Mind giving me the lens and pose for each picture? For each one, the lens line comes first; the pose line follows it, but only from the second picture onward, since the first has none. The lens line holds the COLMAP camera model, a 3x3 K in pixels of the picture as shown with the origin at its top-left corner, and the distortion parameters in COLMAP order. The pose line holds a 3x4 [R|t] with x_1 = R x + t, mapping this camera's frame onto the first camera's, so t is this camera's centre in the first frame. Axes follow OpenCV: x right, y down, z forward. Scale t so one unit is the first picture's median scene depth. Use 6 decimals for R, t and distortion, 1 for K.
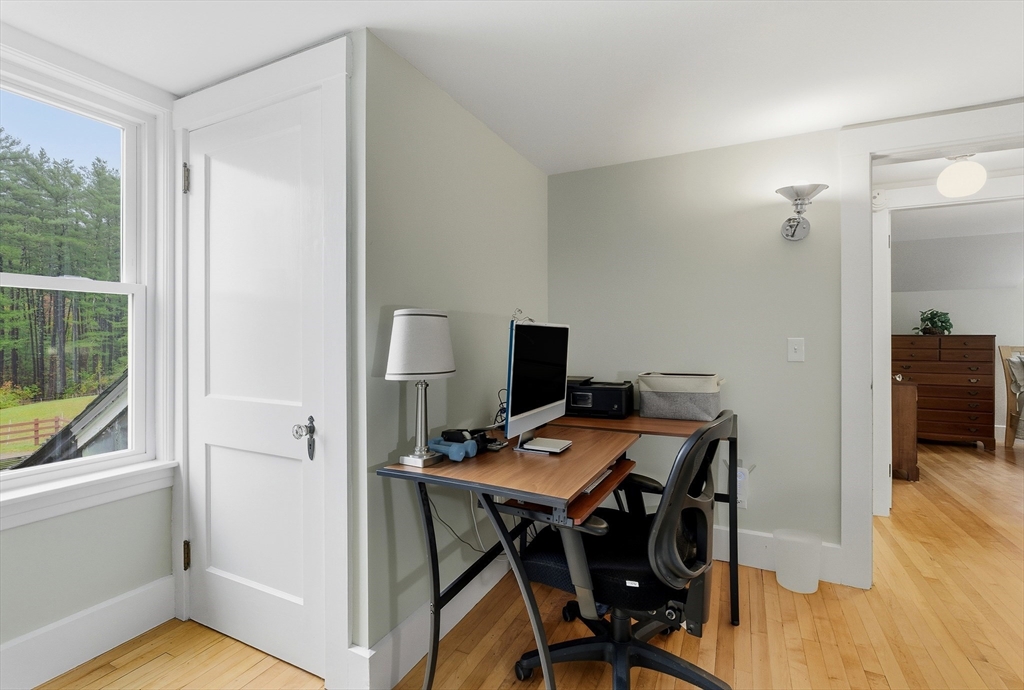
lens RADIAL K [[469.9, 0, 511.8], [0, 469.9, 339.2], [0, 0, 1]] dist [0.000739, 0.000217]
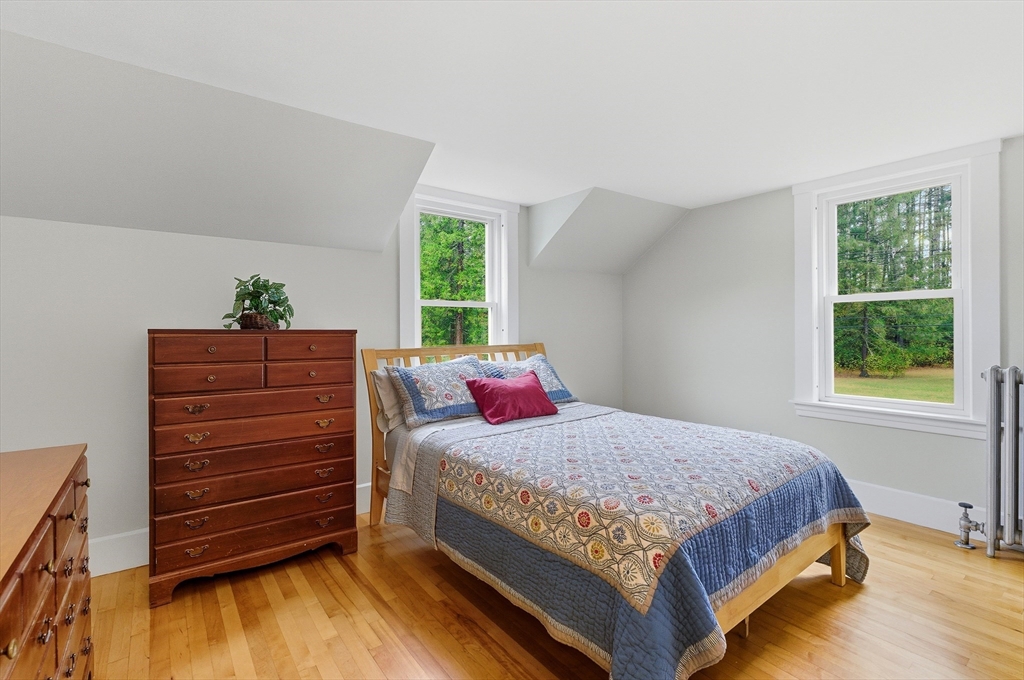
lens RADIAL K [[469.9, 0, 511.7], [0, 469.9, 333.8], [0, 0, 1]] dist [-0.001255, 0.001109]
pose [[0.452141, -0.006578, 0.891922, 0.614053], [0.003518, 0.999978, 0.005592, -0.007177], [-0.891939, 0.000609, 0.452155, 0.583392]]
